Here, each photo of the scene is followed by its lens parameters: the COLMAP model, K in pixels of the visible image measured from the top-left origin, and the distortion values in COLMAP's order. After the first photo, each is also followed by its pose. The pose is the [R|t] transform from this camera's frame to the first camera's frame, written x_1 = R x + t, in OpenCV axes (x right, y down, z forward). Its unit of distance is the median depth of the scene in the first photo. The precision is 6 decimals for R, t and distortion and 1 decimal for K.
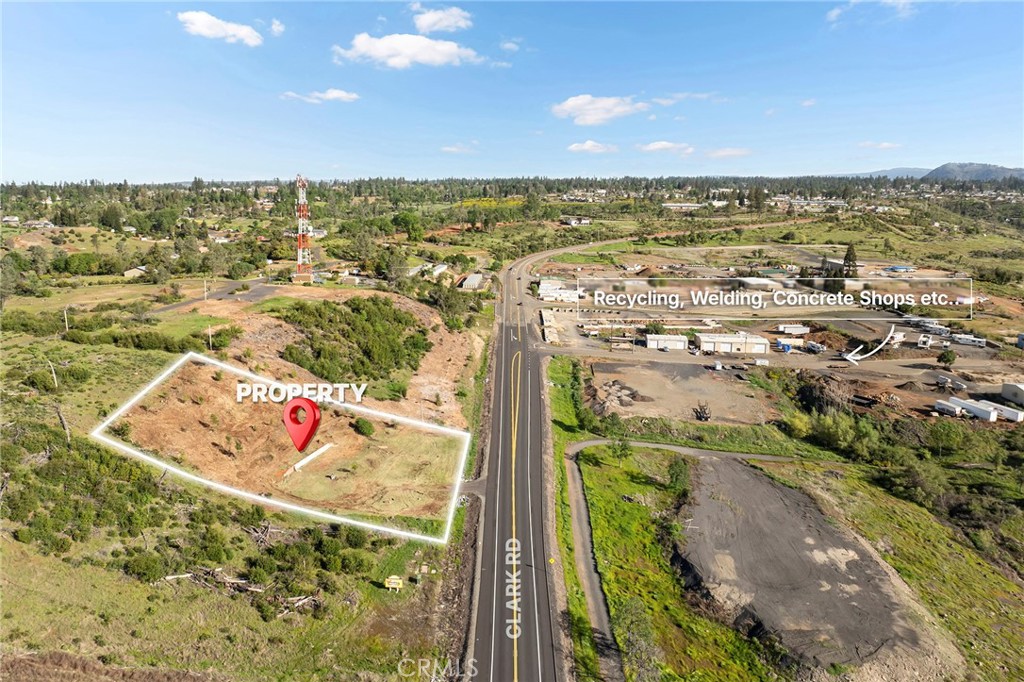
lens RADIAL K [[708.2, 0, 513.2], [0, 708.2, 313.3], [0, 0, 1]] dist [-0.036400, 0.000414]
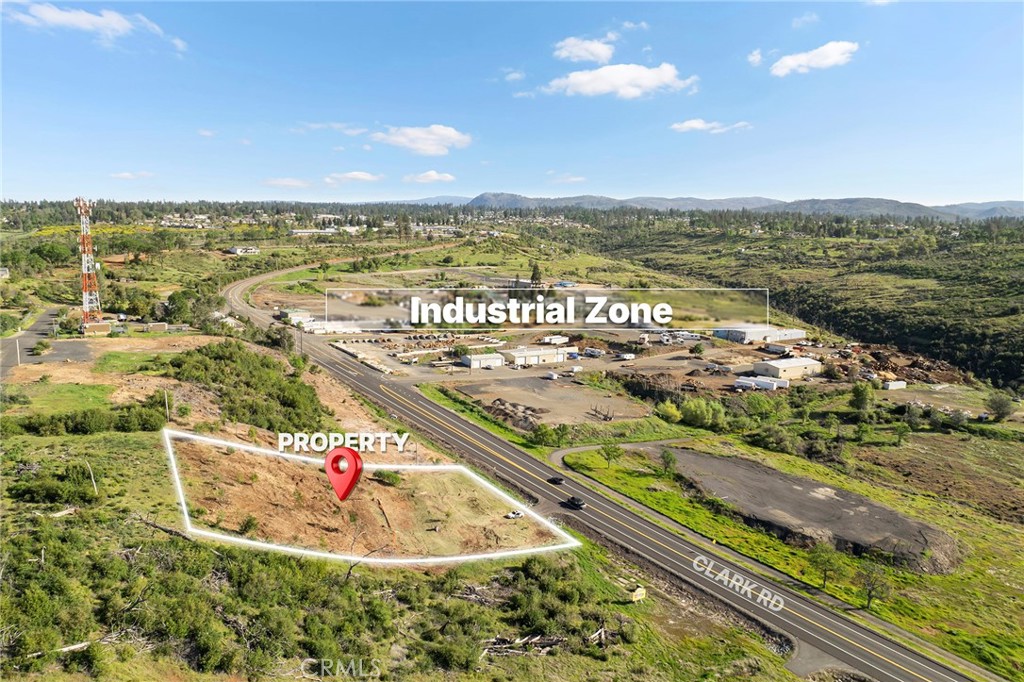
lens RADIAL K [[707.1, 0, 512.0], [0, 707.1, 341.0], [0, 0, 1]] dist [-0.012111, -0.003109]
pose [[0.828308, -0.087646, 0.553375, -0.492052], [0.085581, 0.995890, 0.029633, -0.026092], [-0.553698, 0.022814, 0.832405, 0.116755]]
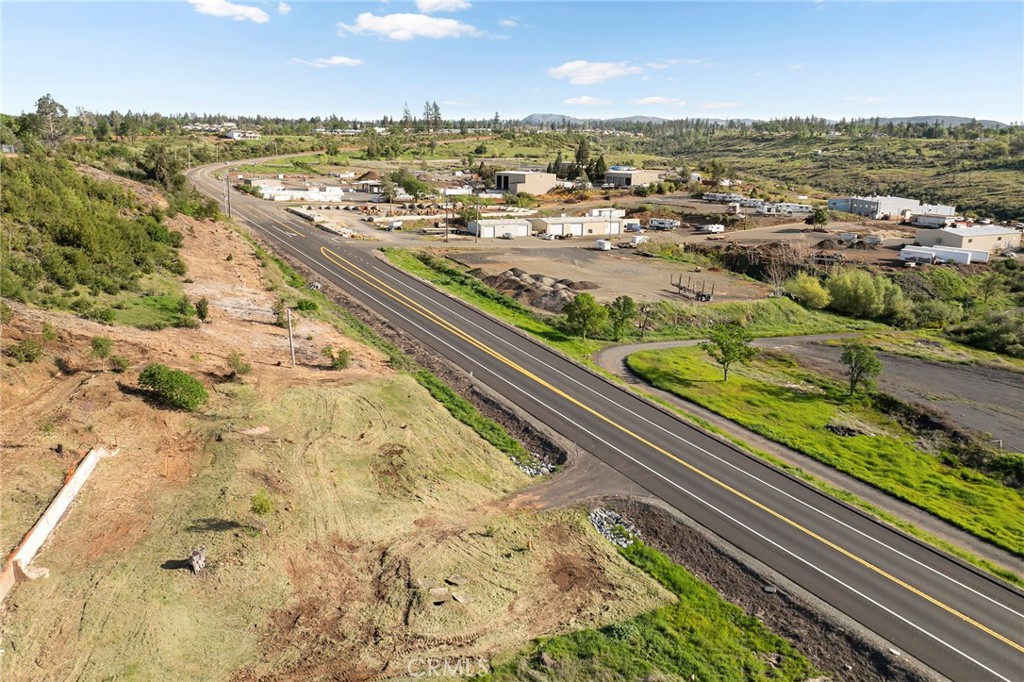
lens RADIAL K [[708.2, 0, 513.2], [0, 708.2, 313.3], [0, 0, 1]] dist [-0.036400, 0.000414]
pose [[0.863413, -0.114028, 0.491442, -0.200518], [0.080541, 0.992783, 0.088850, 0.091058], [-0.498027, -0.037133, 0.866366, 0.523802]]
